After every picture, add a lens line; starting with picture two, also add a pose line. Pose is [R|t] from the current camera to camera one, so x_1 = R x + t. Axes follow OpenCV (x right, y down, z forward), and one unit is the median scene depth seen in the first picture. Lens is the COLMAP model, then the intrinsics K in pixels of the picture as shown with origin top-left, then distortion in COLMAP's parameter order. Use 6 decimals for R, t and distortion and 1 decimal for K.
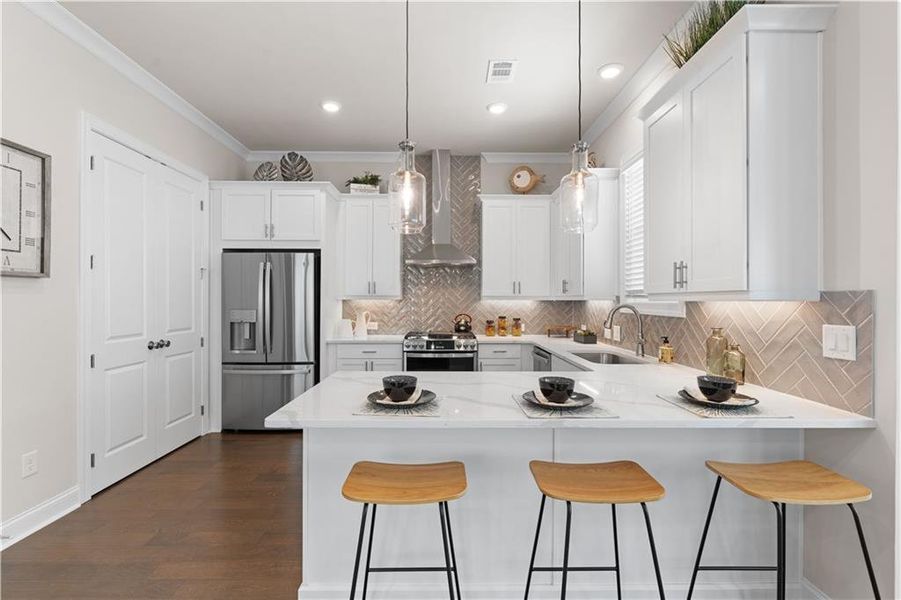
lens RADIAL K [[402.5, 0, 453.7], [0, 402.5, 299.5], [0, 0, 1]] dist [-0.004512, -0.000536]
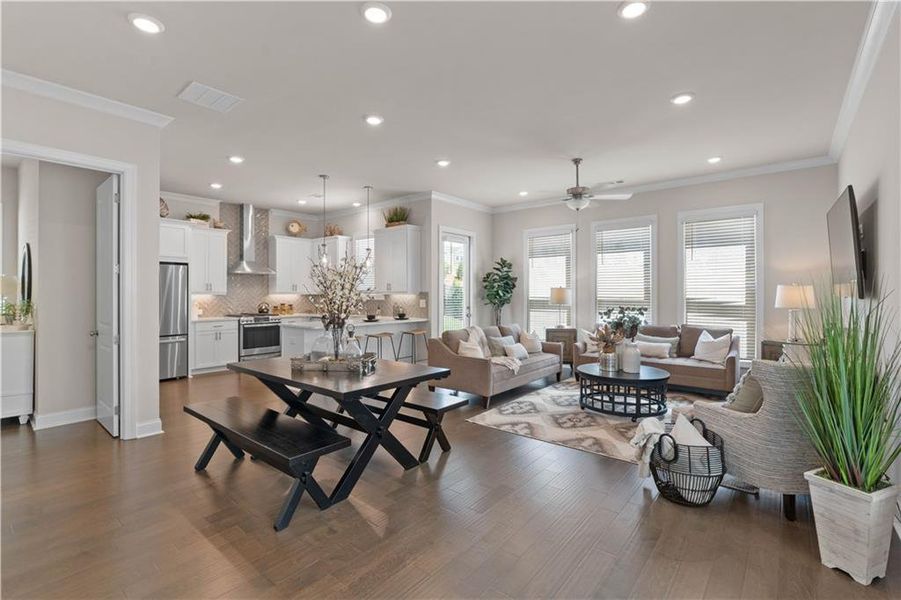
lens RADIAL K [[402.5, 0, 452.0], [0, 402.5, 293.6], [0, 0, 1]] dist [-0.004512, -0.000536]
pose [[0.655396, -0.001845, 0.755284, -0.784188], [0.002493, 0.999997, 0.000279, -0.001252], [-0.755282, 0.001700, 0.655398, -0.774744]]
